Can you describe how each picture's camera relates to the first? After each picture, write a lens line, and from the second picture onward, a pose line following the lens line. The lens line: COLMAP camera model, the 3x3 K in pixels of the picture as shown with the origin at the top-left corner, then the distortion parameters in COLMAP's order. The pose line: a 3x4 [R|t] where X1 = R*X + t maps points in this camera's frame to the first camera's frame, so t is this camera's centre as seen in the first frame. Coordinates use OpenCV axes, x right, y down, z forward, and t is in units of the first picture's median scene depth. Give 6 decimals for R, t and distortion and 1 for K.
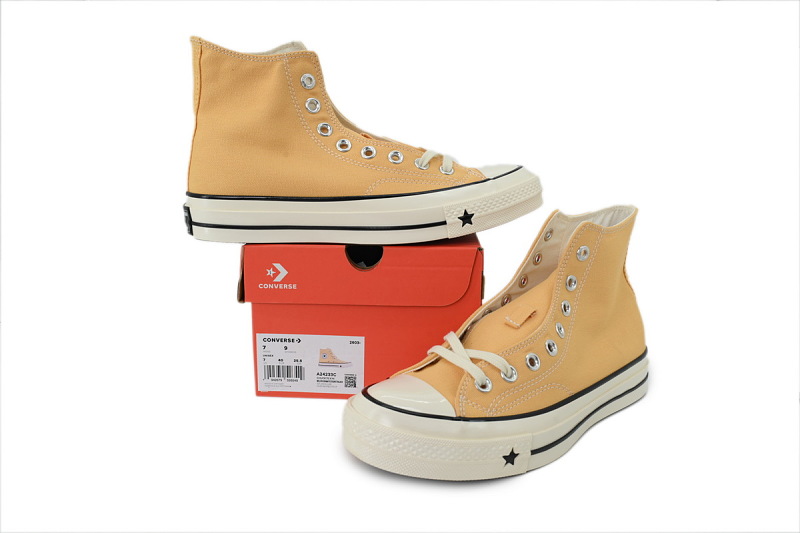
lens RADIAL K [[637.1, 0, 400.2], [0, 637.1, 265.9], [0, 0, 1]] dist [0.034543, 0.003998]
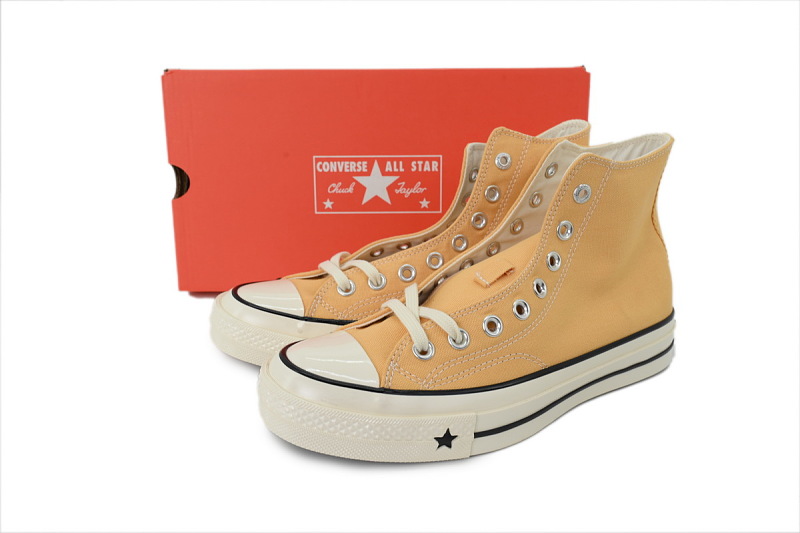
lens RADIAL K [[637.1, 0, 398.7], [0, 637.1, 266.4], [0, 0, 1]] dist [0.034543, 0.003998]
pose [[0.982425, 0.038371, -0.182670, 0.232921], [-0.020434, 0.994869, 0.099084, -0.004115], [0.185535, -0.093610, 0.978169, 0.182456]]
